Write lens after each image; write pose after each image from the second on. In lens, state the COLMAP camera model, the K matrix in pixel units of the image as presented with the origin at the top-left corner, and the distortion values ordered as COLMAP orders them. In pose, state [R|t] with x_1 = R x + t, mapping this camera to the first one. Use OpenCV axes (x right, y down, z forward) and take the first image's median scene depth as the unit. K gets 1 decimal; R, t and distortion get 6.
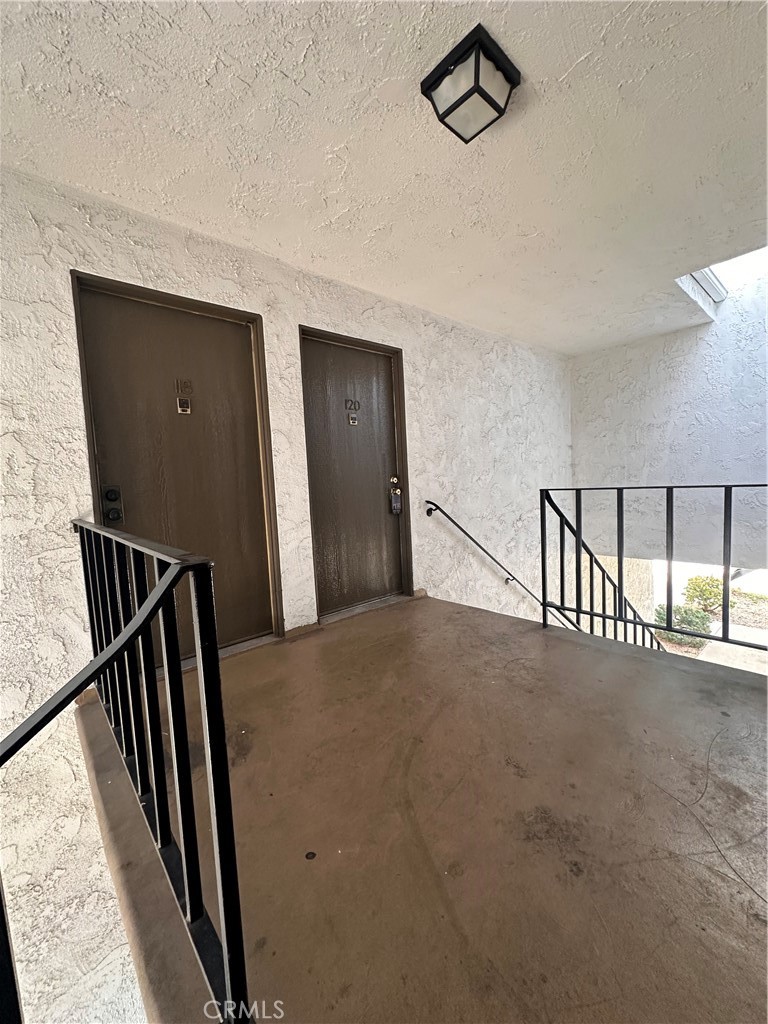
lens RADIAL K [[409.3, 0, 386.0], [0, 409.3, 513.4], [0, 0, 1]] dist [-0.002069, 0.000049]
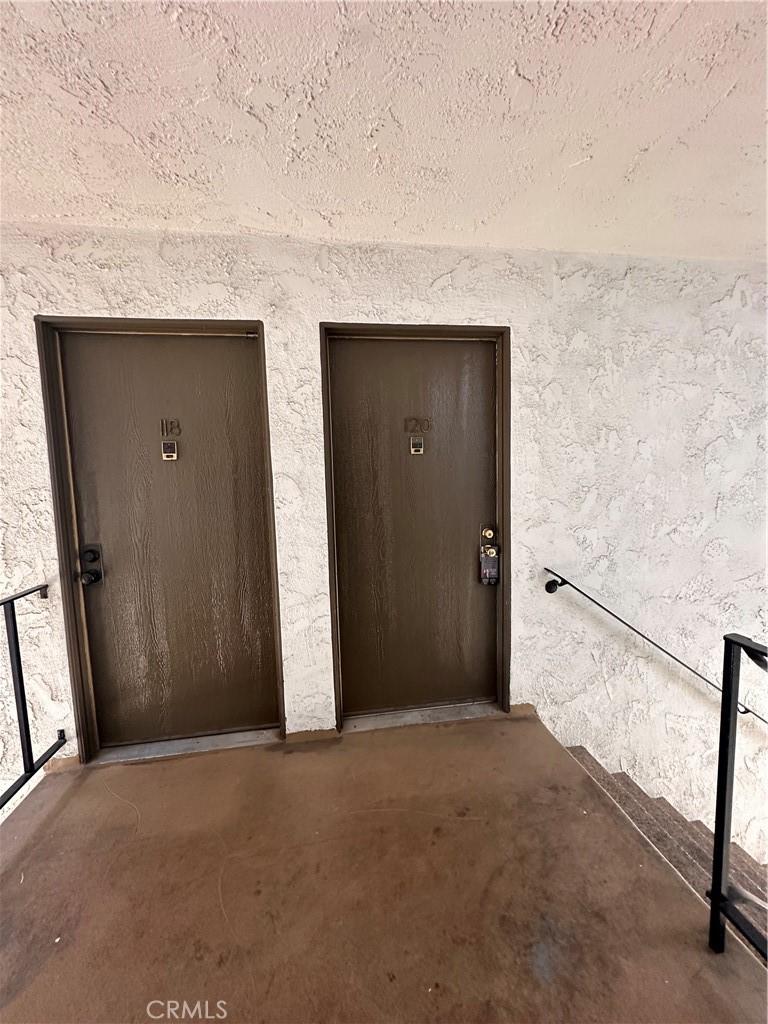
lens RADIAL K [[409.3, 0, 383.5], [0, 409.3, 513.7], [0, 0, 1]] dist [-0.002069, 0.000049]
pose [[0.839762, 0.077165, -0.537444, 0.282864], [-0.055305, 0.996858, 0.056712, -0.174358], [0.540131, -0.017901, 0.841390, 0.448006]]
